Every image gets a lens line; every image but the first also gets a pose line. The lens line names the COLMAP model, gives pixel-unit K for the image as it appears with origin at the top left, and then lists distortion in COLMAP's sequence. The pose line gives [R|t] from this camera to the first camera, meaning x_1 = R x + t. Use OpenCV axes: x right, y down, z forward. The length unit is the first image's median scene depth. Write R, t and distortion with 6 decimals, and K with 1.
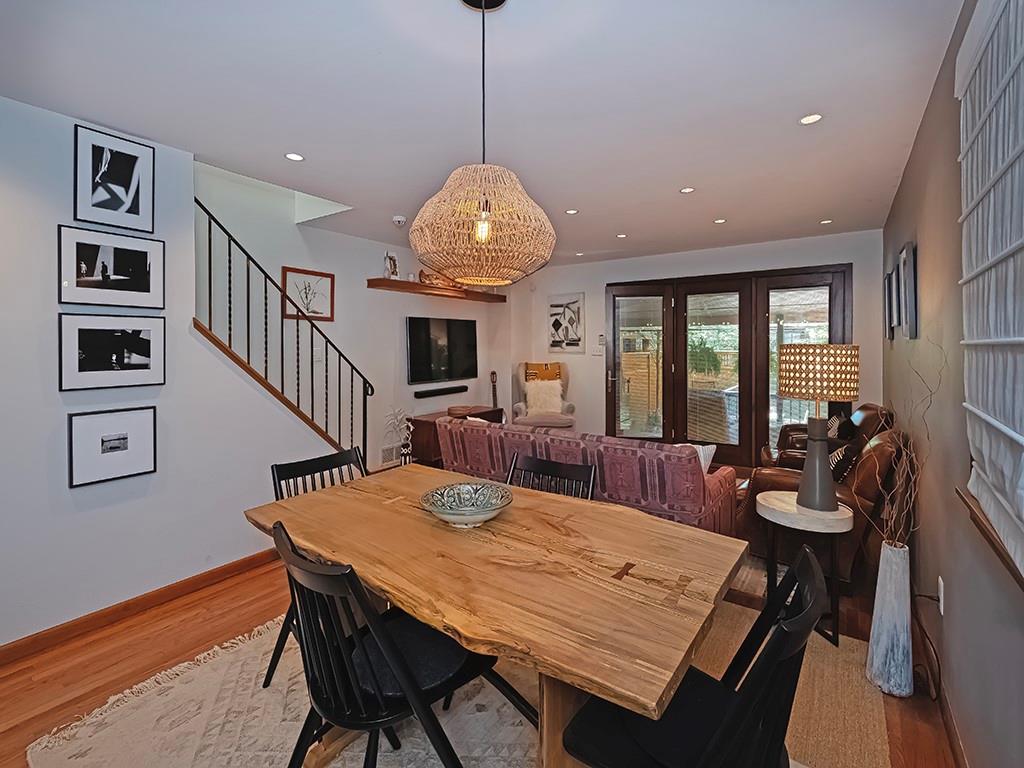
lens RADIAL K [[461.4, 0, 536.6], [0, 461.4, 350.6], [0, 0, 1]] dist [0.011893, -0.000637]
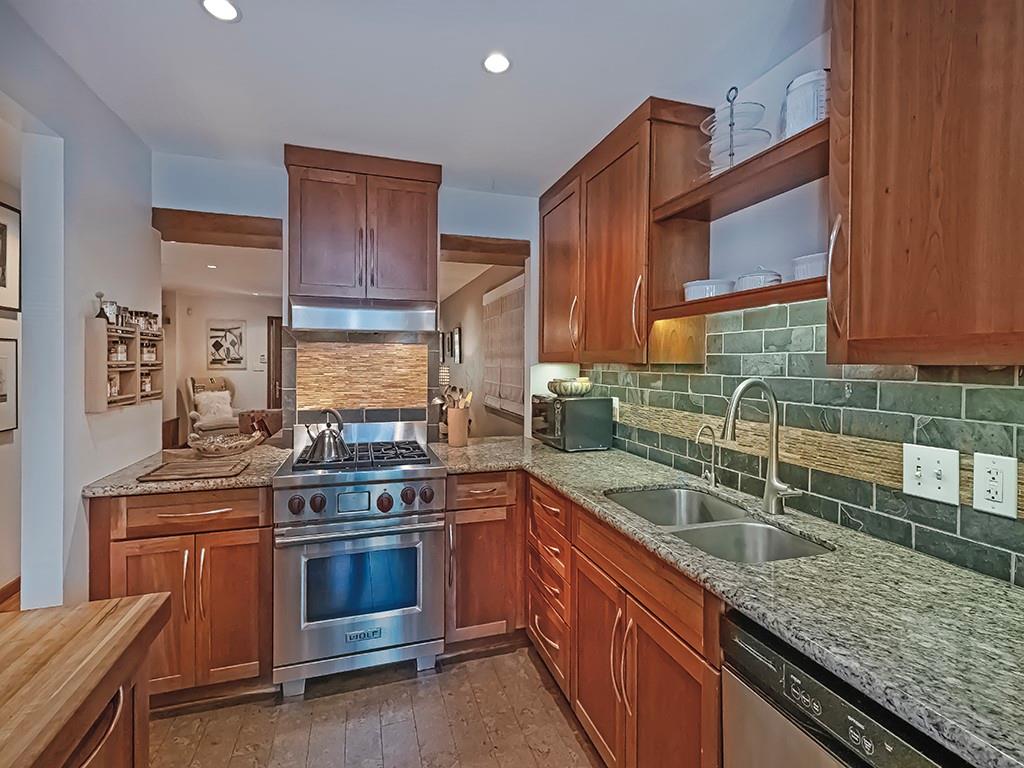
lens RADIAL K [[461.4, 0, 502.4], [0, 461.4, 370.3], [0, 0, 1]] dist [0.011893, -0.000637]
pose [[0.634877, -0.000585, 0.772613, -0.503578], [-0.003601, 0.999987, 0.003716, 0.000847], [-0.772604, -0.005141, 0.634867, -0.397311]]
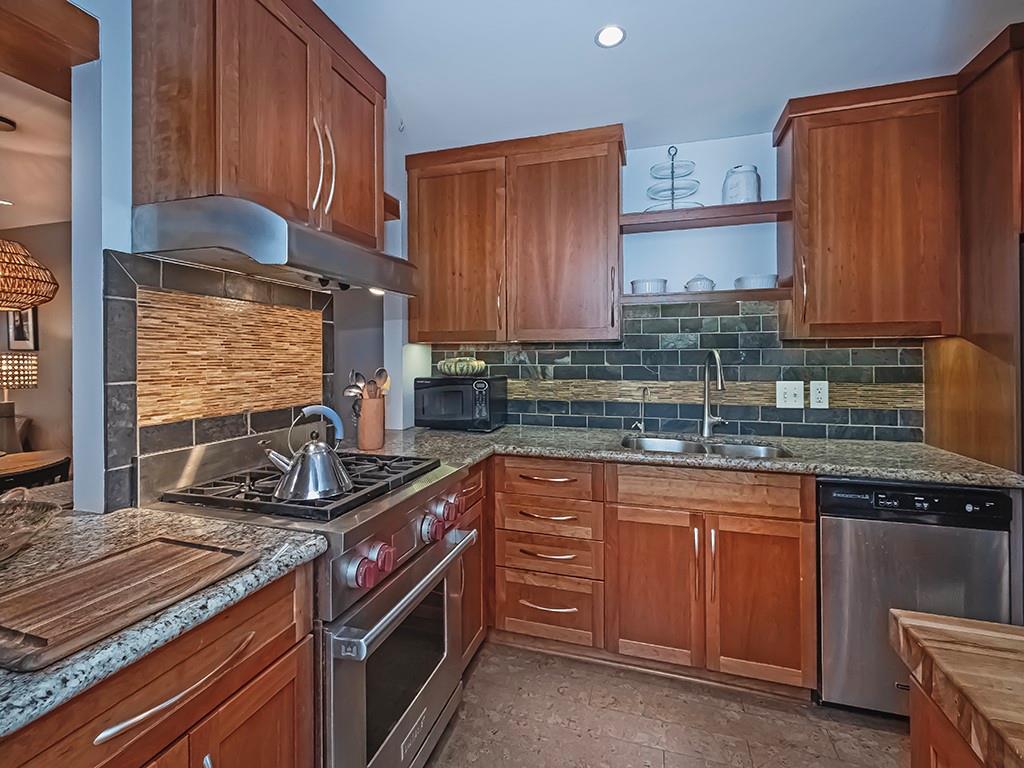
lens RADIAL K [[461.4, 0, 514.1], [0, 461.4, 359.2], [0, 0, 1]] dist [0.011893, -0.000637]
pose [[-0.276486, 0.004076, 0.961009, -0.546050], [0.013269, 0.999912, -0.000423, 0.013124], [-0.960926, 0.012635, -0.276516, -0.054364]]
